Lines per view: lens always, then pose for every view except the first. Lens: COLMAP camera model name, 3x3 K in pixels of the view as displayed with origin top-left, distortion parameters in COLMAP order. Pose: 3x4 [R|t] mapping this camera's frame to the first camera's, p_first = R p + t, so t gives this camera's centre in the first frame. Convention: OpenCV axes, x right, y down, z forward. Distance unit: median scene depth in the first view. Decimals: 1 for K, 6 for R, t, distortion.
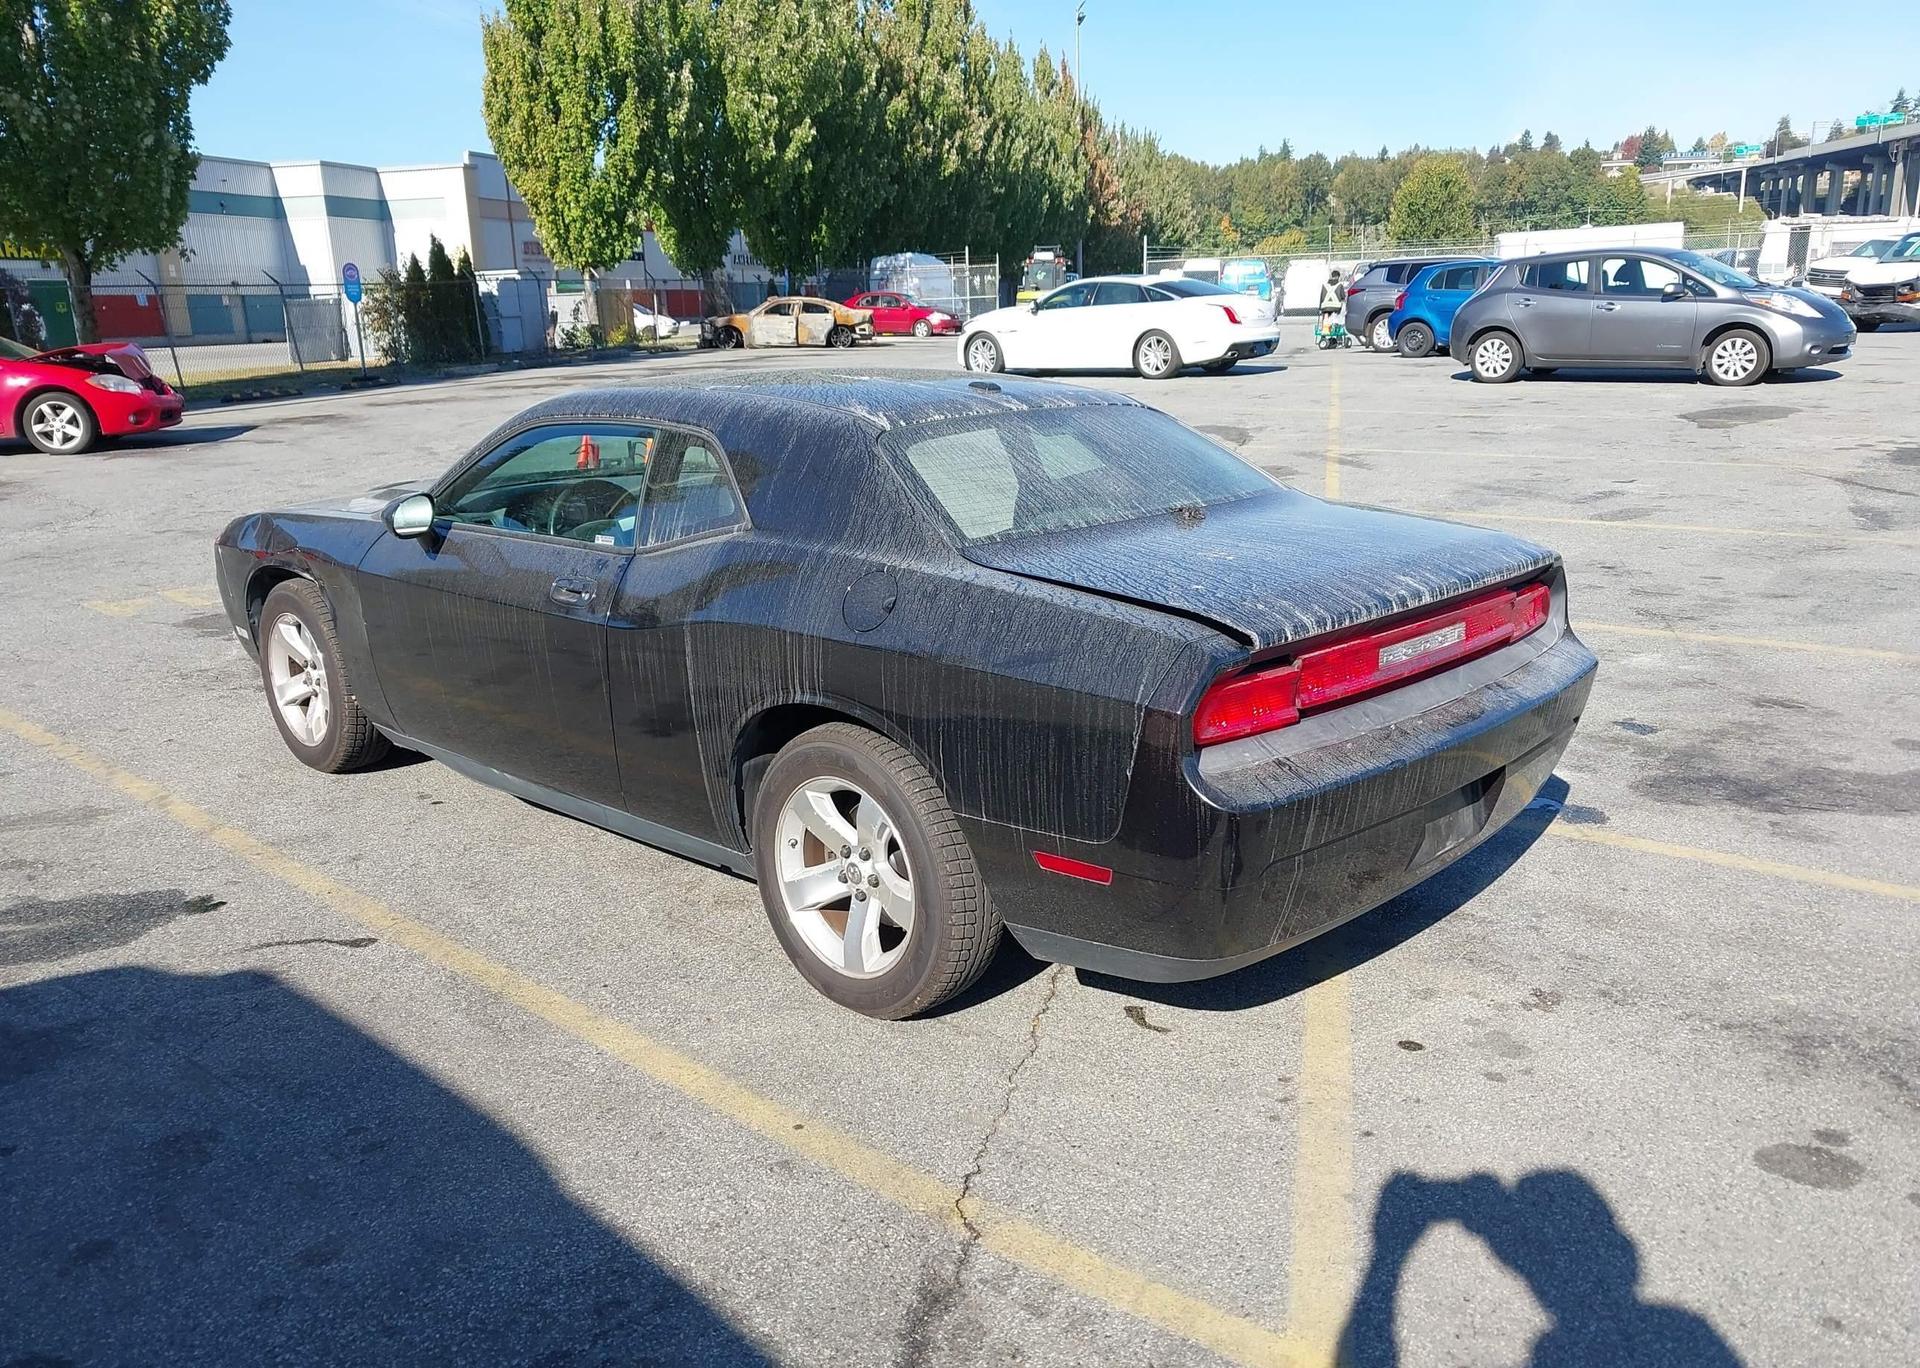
lens RADIAL K [[1519.2, 0, 944.1], [0, 1519.2, 682.9], [0, 0, 1]] dist [0.017096, -0.024184]
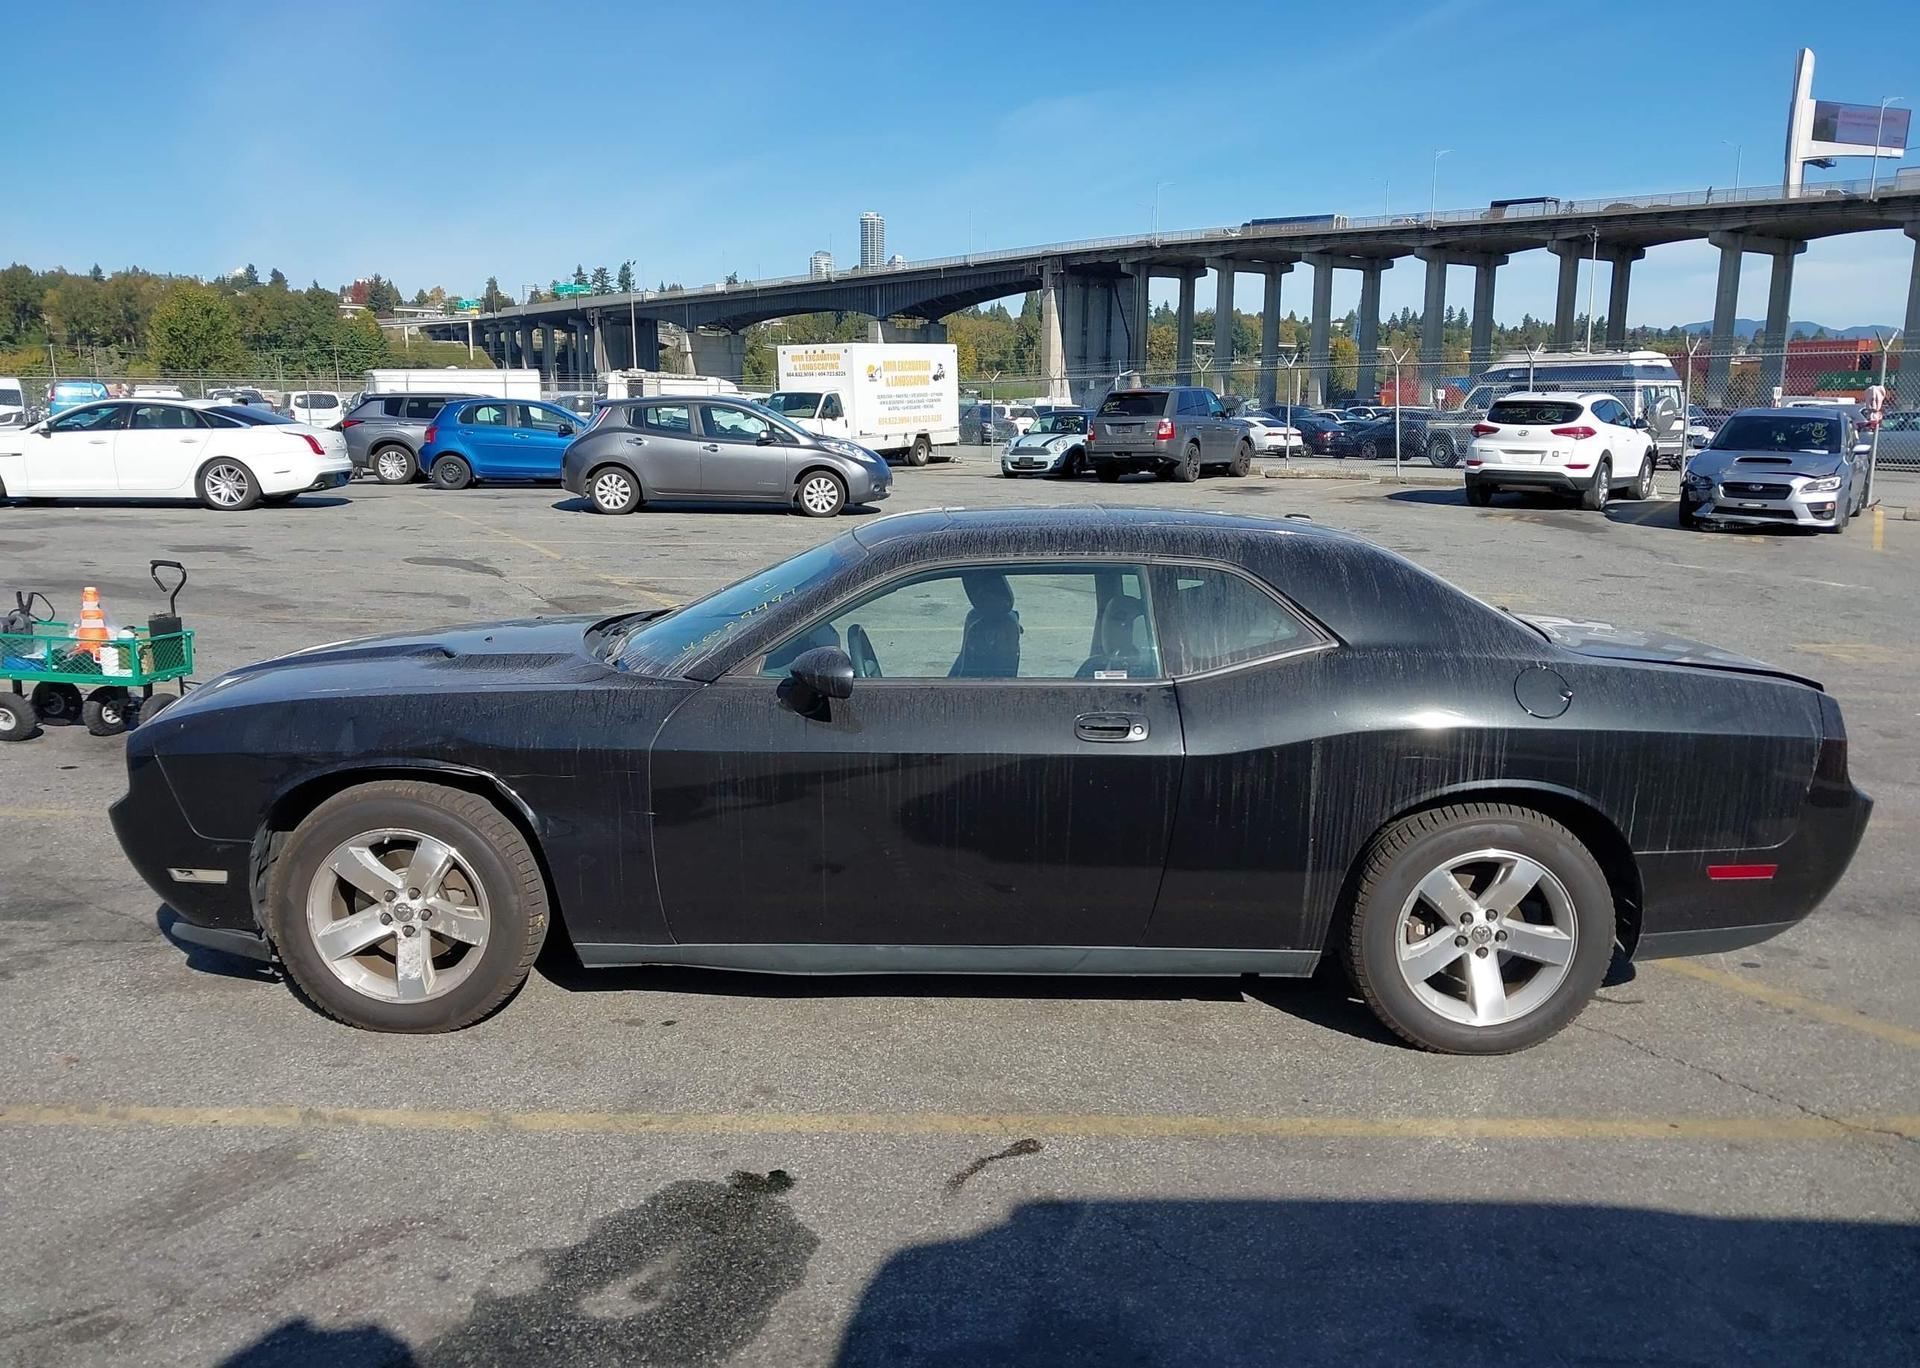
lens RADIAL K [[1519.2, 0, 952.9], [0, 1519.2, 681.1], [0, 0, 1]] dist [0.017096, -0.024184]
pose [[0.716125, -0.079955, 0.693378, -0.238075], [0.138755, 0.989897, -0.029159, -0.018096], [-0.684041, 0.117091, 0.719984, 0.087393]]
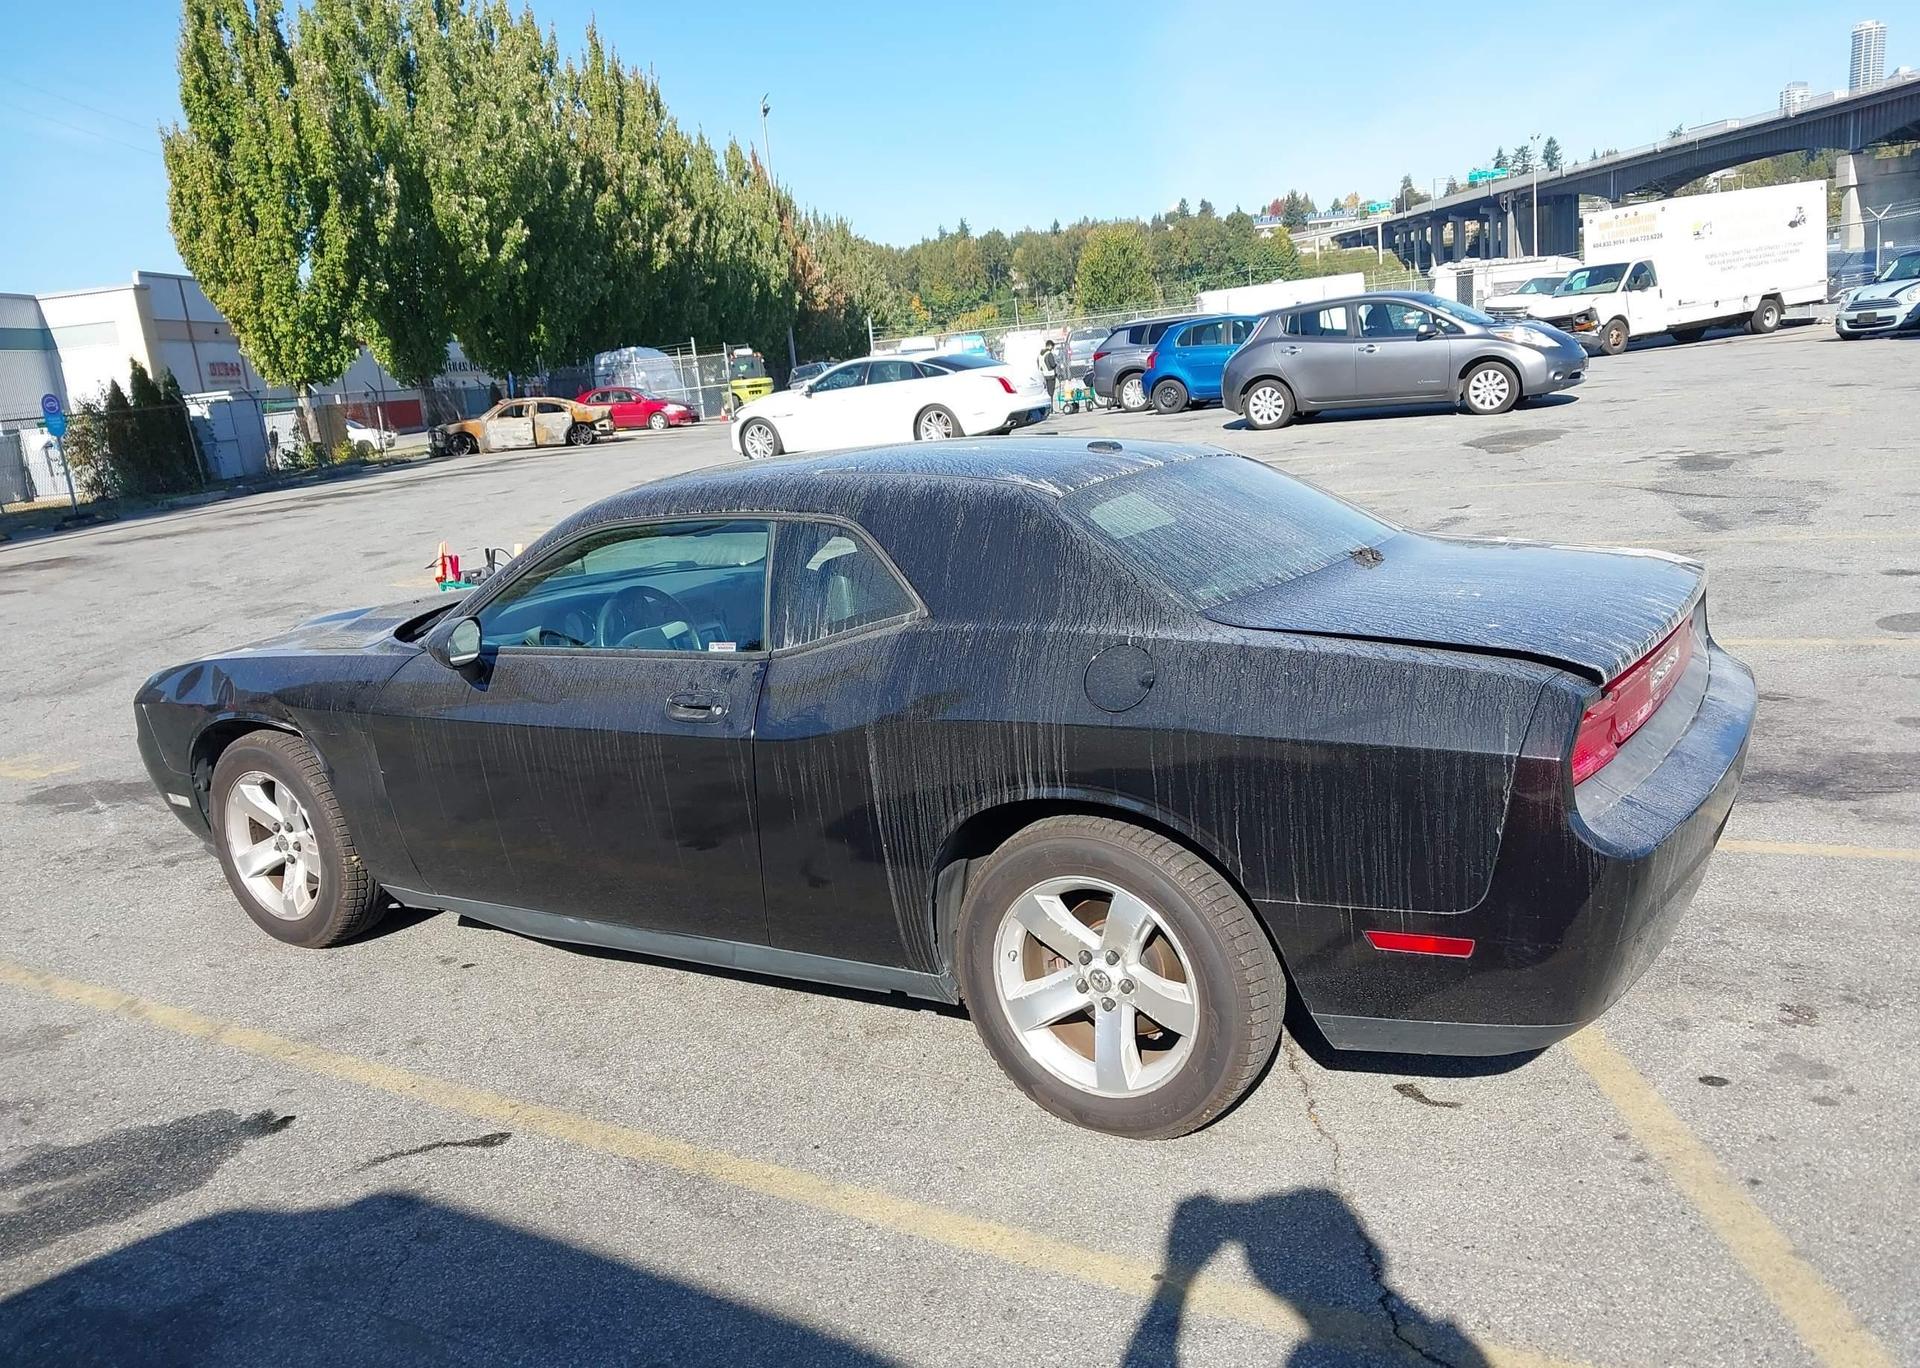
lens RADIAL K [[1519.2, 0, 940.9], [0, 1519.2, 689.4], [0, 0, 1]] dist [0.017096, -0.024184]
pose [[0.979844, -0.103006, 0.171159, -0.061058], [0.111197, 0.993035, -0.038951, -0.004747], [-0.165954, 0.057198, 0.984473, 0.023588]]
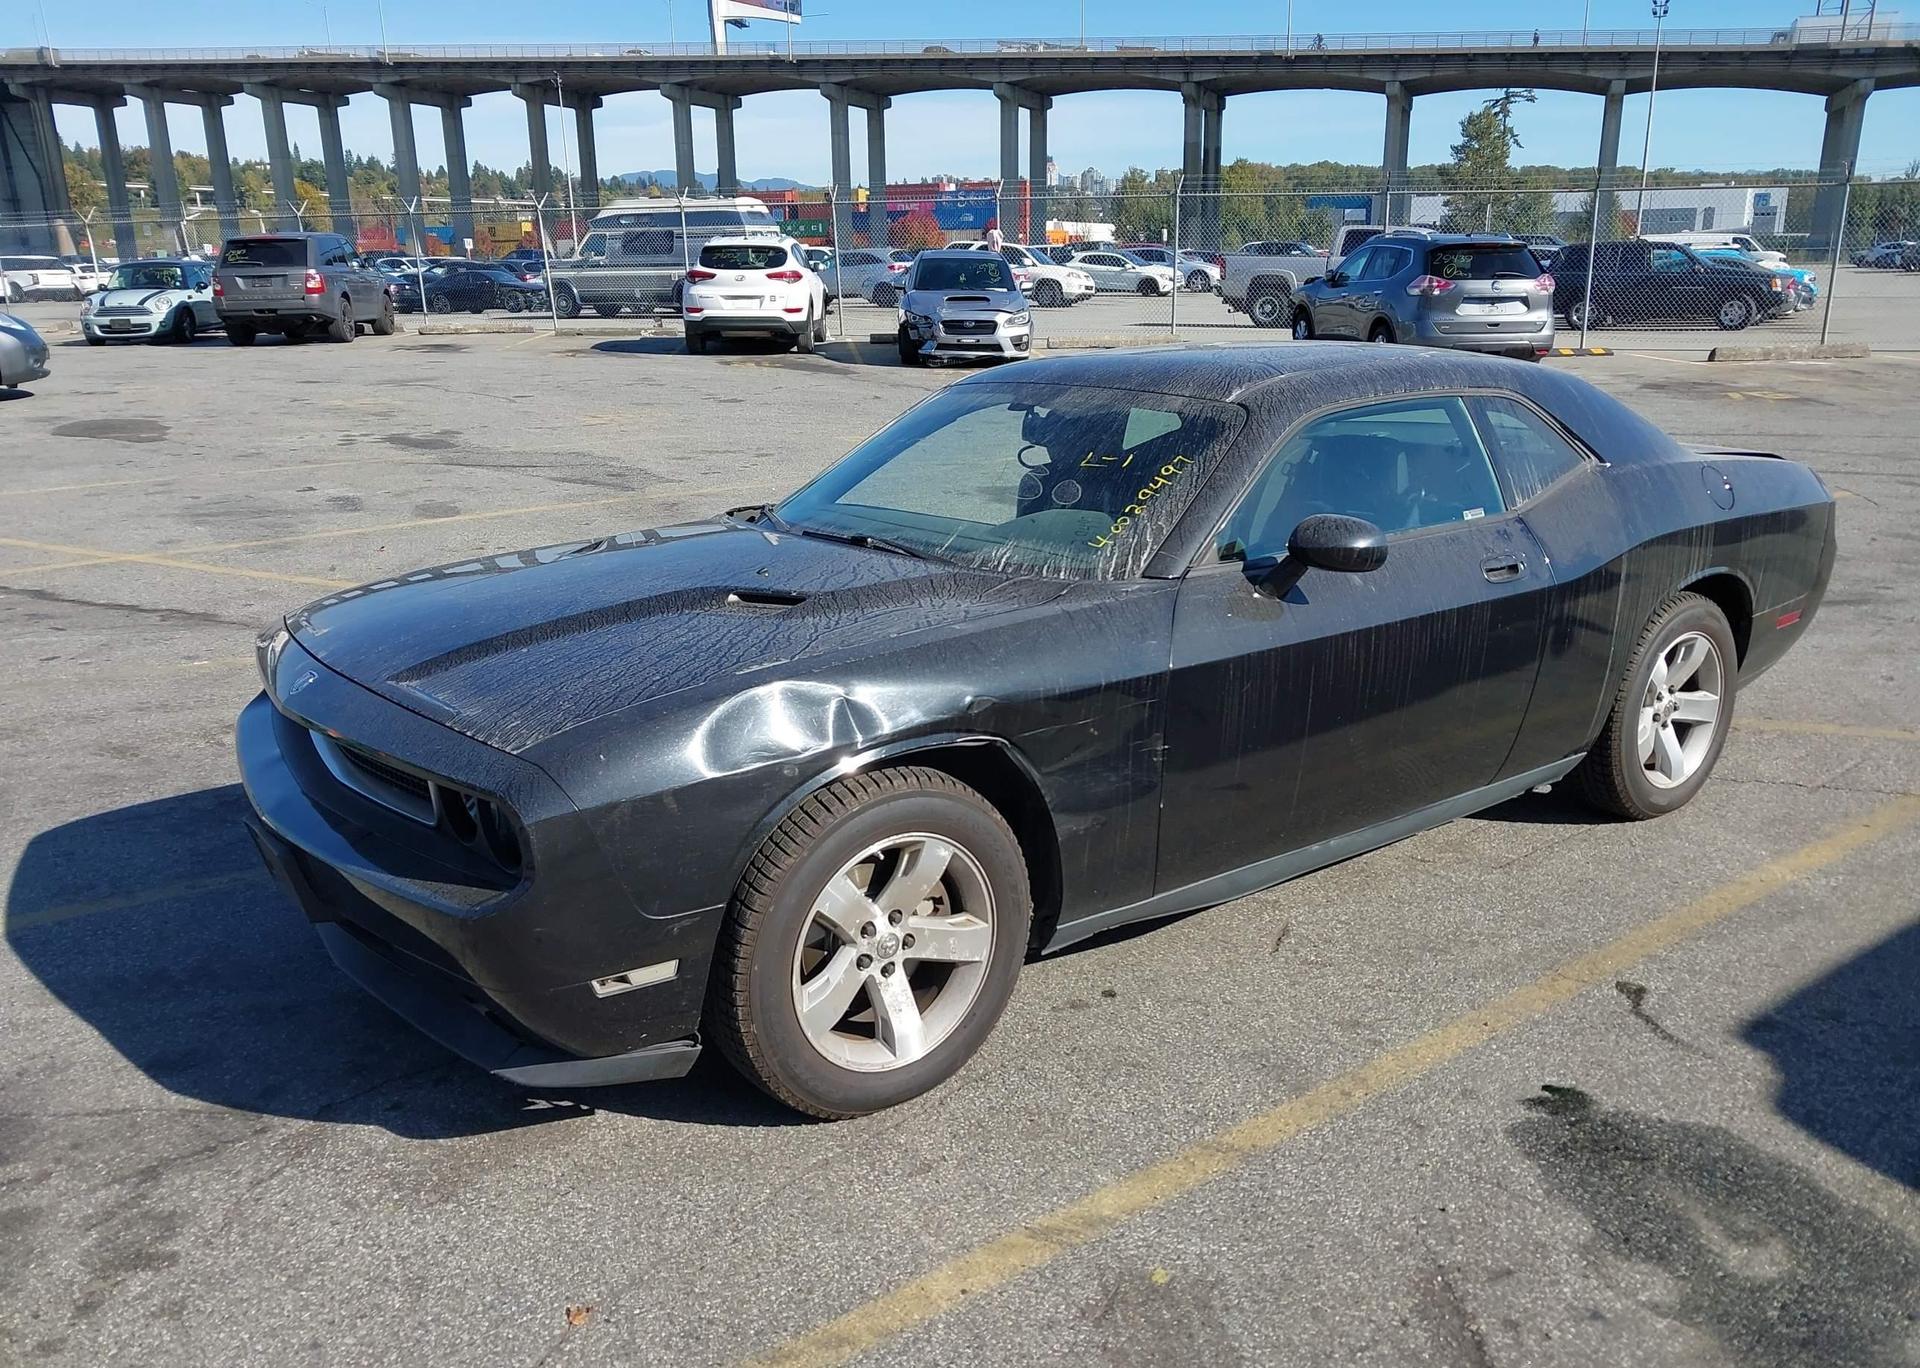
lens RADIAL K [[1519.2, 0, 960.7], [0, 1519.2, 693.1], [0, 0, 1]] dist [0.017096, -0.024184]
pose [[0.154009, -0.234519, 0.959834, -0.296754], [0.244909, 0.950171, 0.192861, -0.061014], [-0.957236, 0.205370, 0.203771, 0.275472]]
